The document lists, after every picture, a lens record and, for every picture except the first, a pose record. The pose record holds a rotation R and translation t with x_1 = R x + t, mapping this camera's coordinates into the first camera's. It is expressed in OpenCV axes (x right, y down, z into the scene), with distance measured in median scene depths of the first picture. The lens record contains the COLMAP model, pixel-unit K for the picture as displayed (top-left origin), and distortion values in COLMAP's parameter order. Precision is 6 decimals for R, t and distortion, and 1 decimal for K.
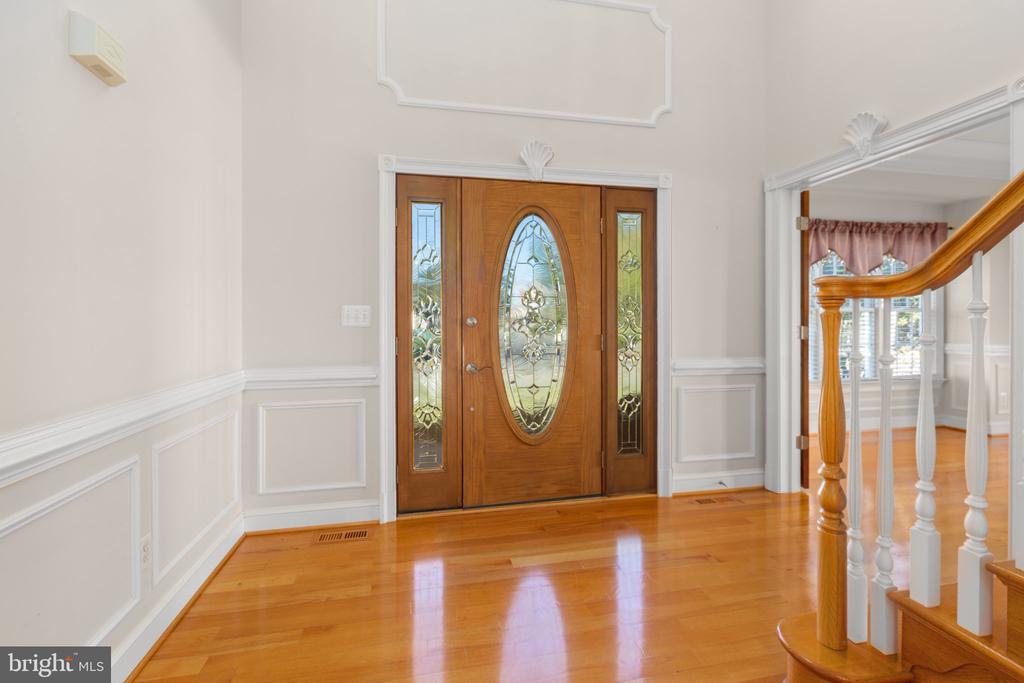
lens RADIAL K [[469.4, 0, 515.1], [0, 469.4, 323.4], [0, 0, 1]] dist [0.001920, -0.002079]
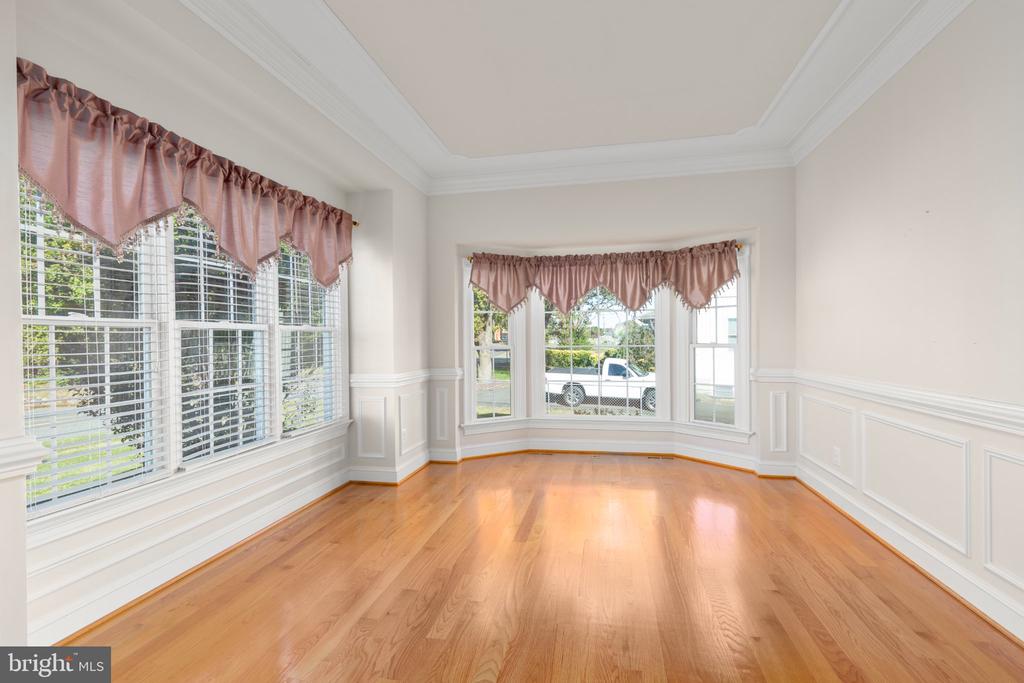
lens RADIAL K [[469.4, 0, 511.2], [0, 469.4, 343.4], [0, 0, 1]] dist [0.001920, -0.002079]
pose [[0.415569, -0.008364, 0.909523, 0.352458], [0.016217, 0.999867, 0.001786, -0.004592], [-0.909417, 0.014008, 0.415650, 0.473899]]
